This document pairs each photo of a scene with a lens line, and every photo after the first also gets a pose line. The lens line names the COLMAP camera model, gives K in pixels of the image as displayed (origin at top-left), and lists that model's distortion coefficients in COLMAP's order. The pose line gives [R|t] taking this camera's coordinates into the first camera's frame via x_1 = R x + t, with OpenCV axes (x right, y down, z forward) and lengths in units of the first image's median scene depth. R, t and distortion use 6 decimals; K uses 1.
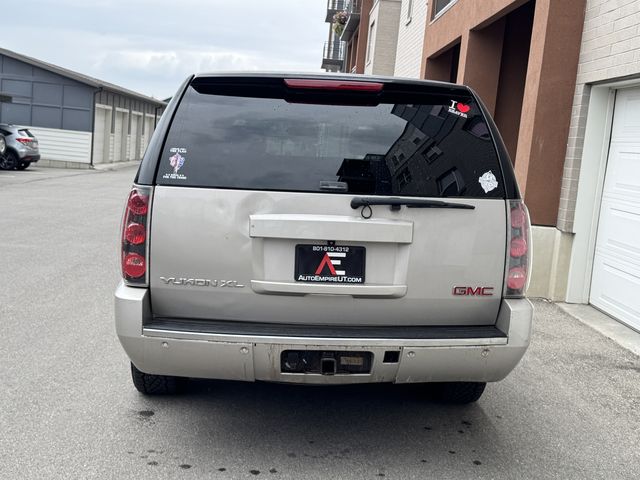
lens RADIAL K [[779.1, 0, 316.5], [0, 779.1, 232.4], [0, 0, 1]] dist [0.194646, -0.416841]
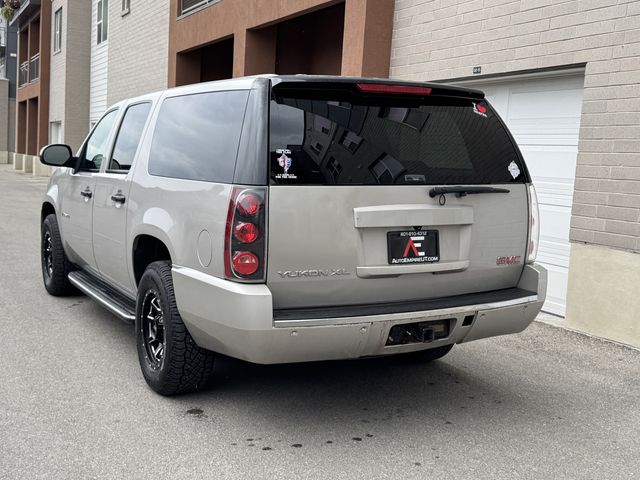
lens RADIAL K [[780.5, 0, 320.0], [0, 780.5, 240.0], [0, 0, 1]] dist [0.184687, -0.369969]
pose [[0.904433, -0.074740, 0.420019, -0.537411], [0.066614, 0.997199, 0.034005, -0.016203], [-0.421384, -0.002776, 0.906878, 0.015539]]
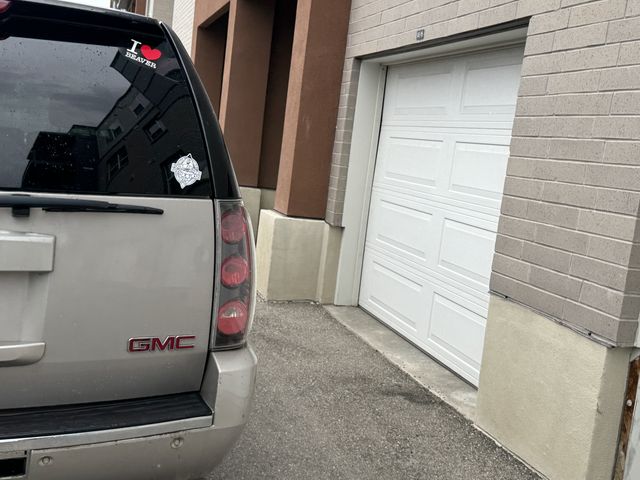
lens RADIAL K [[779.1, 0, 316.5], [0, 779.1, 232.4], [0, 0, 1]] dist [0.194646, -0.416841]
pose [[0.966102, -0.002833, 0.258146, 0.145955], [-0.003254, 0.999727, 0.023149, -0.027723], [-0.258141, -0.023204, 0.965829, 0.335006]]
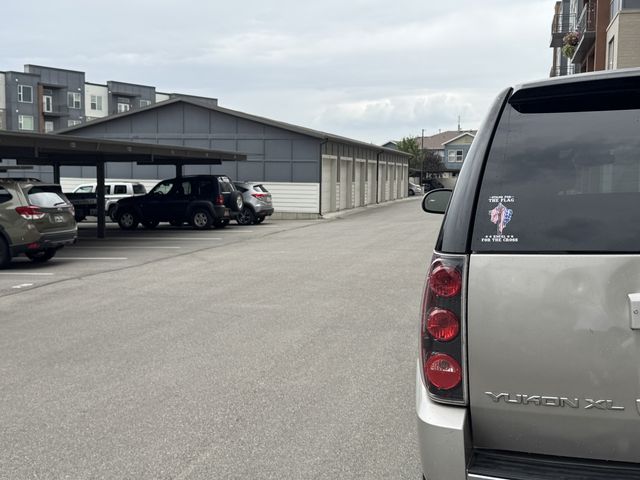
lens RADIAL K [[779.1, 0, 316.5], [0, 779.1, 232.4], [0, 0, 1]] dist [0.194646, -0.416841]
pose [[0.960294, -0.056184, -0.273273, -0.133788], [0.041971, 0.997458, -0.057585, -0.040608], [0.275814, 0.043828, 0.960211, 0.288861]]
